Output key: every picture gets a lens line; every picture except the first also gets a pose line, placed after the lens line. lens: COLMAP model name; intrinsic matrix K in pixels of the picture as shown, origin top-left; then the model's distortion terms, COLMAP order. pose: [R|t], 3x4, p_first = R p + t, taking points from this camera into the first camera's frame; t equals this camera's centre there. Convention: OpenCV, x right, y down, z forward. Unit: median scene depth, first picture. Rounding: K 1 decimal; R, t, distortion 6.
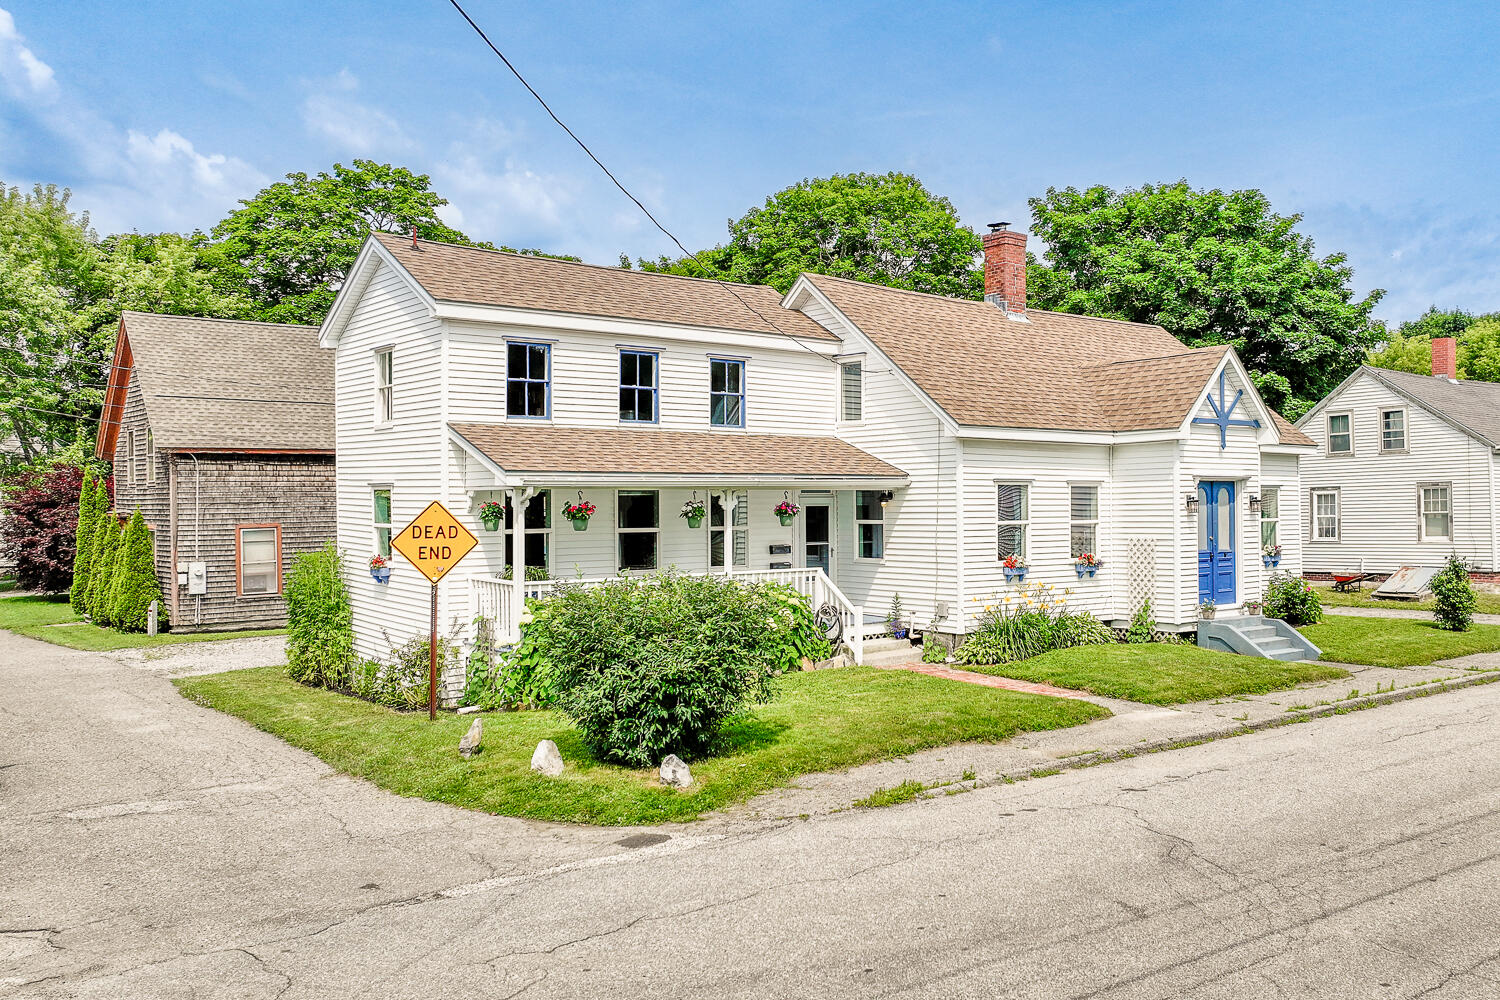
lens RADIAL K [[1030.5, 0, 750.0], [0, 1030.5, 500.0], [0, 0, 1]] dist [0.005455, -0.000399]
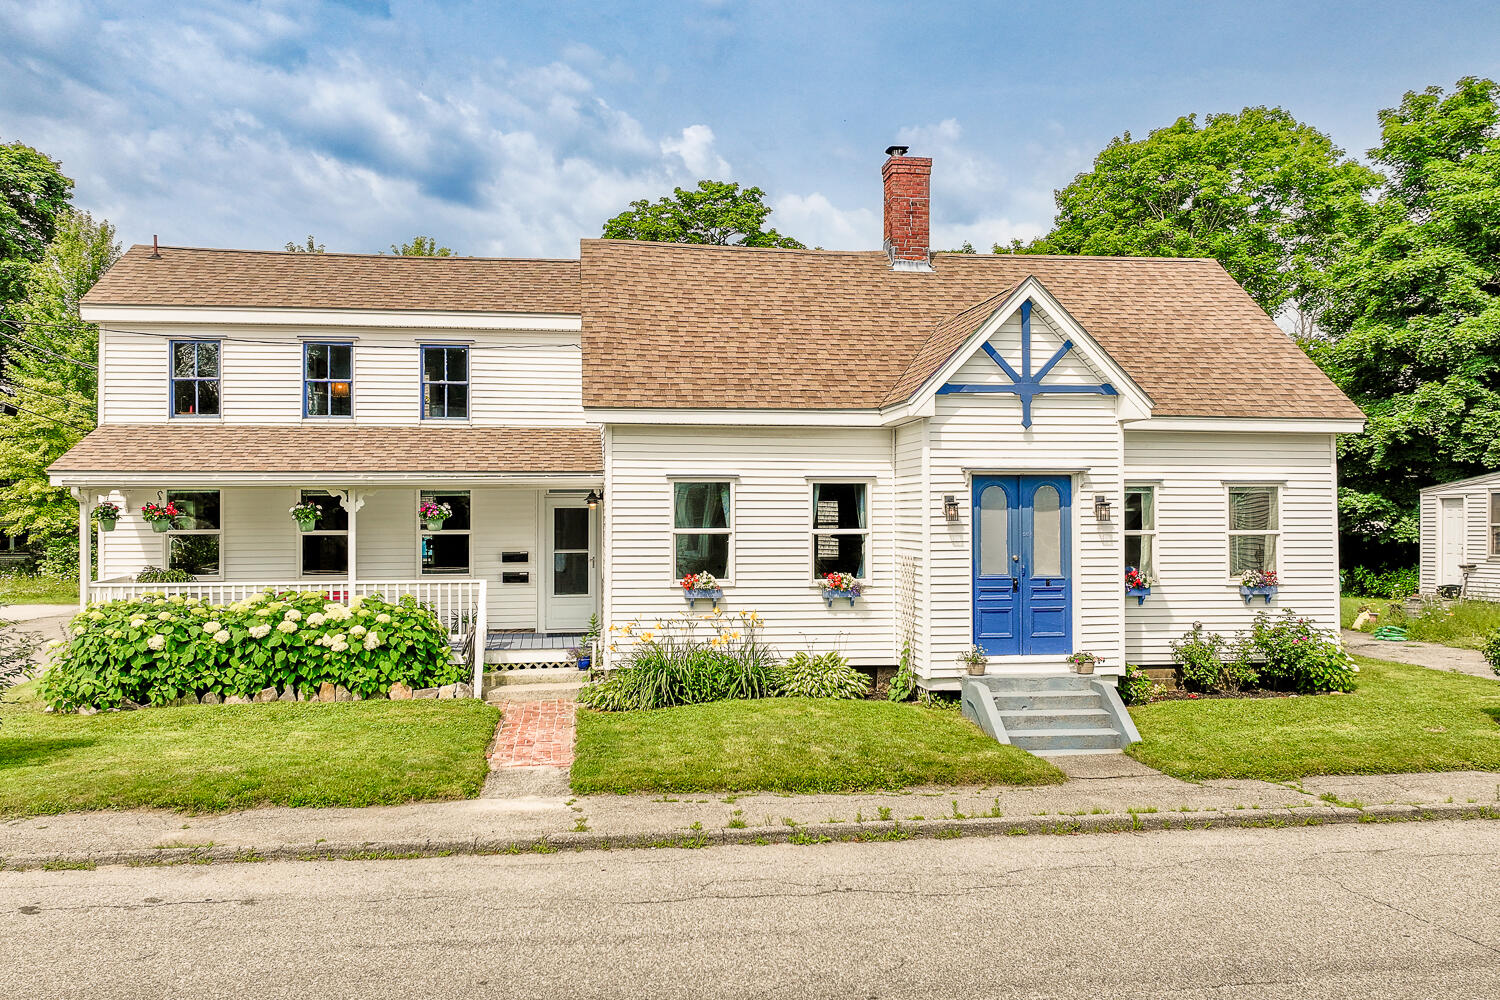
lens RADIAL K [[1030.5, 0, 750.0], [0, 1030.5, 500.0], [0, 0, 1]] dist [0.005455, -0.000399]
pose [[0.895345, 0.001564, -0.445370, 0.597824], [-0.001863, 0.999998, -0.000234, -0.001244], [0.445369, 0.001040, 0.895346, 0.303873]]
